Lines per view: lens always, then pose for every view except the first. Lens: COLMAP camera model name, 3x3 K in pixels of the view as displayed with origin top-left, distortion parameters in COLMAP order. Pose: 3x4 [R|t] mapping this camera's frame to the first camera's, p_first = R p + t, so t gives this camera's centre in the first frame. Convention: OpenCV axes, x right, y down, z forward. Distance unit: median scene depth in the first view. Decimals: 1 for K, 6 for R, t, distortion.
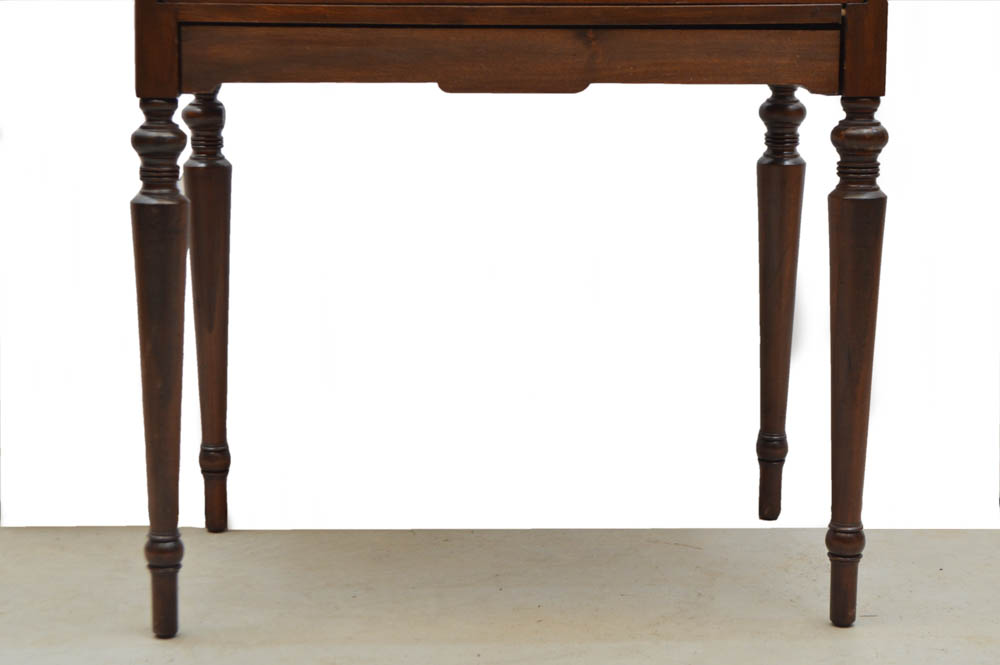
lens RADIAL K [[1976.3, 0, 502.2], [0, 1976.3, 303.9], [0, 0, 1]] dist [-0.006829, 0.000000]
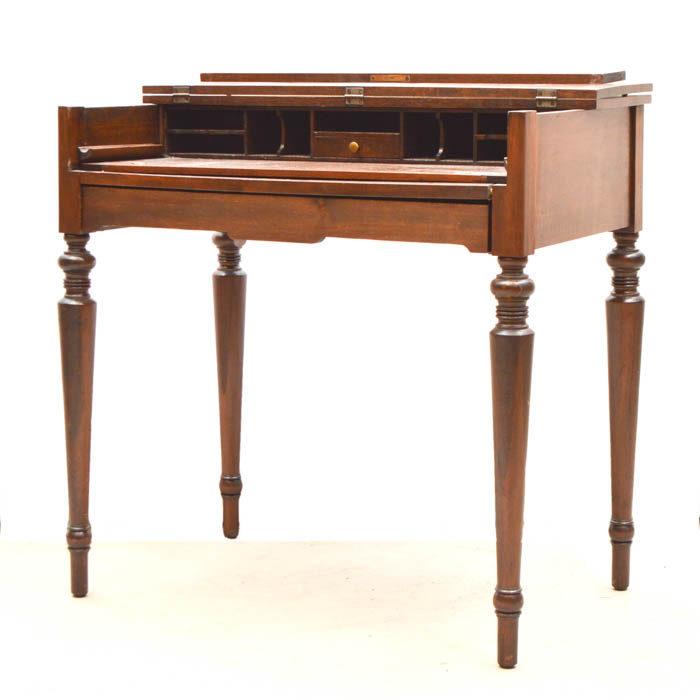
lens RADIAL K [[1715.6, 0, 348.4], [0, 1715.6, 363.3], [0, 0, 1]] dist [-0.067896, 0.000000]
pose [[0.862521, 0.081991, -0.499334, 0.657887], [-0.080558, 0.996450, 0.024468, -0.055398], [0.499568, 0.019121, 0.866064, -0.013033]]
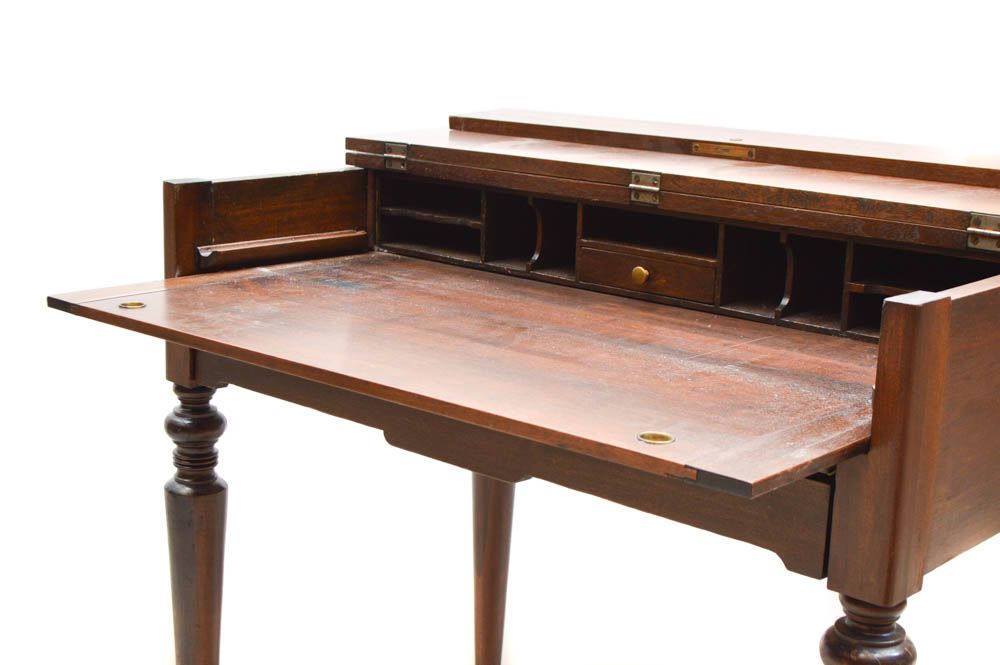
lens RADIAL K [[1459.0, 0, 505.8], [0, 1459.0, 341.0], [0, 0, 1]] dist [0.015931, 0.000000]
pose [[0.719753, 0.169687, -0.673173, 0.395771], [-0.134807, 0.985373, 0.104249, -0.216597], [0.681016, 0.015715, 0.732100, 0.596818]]
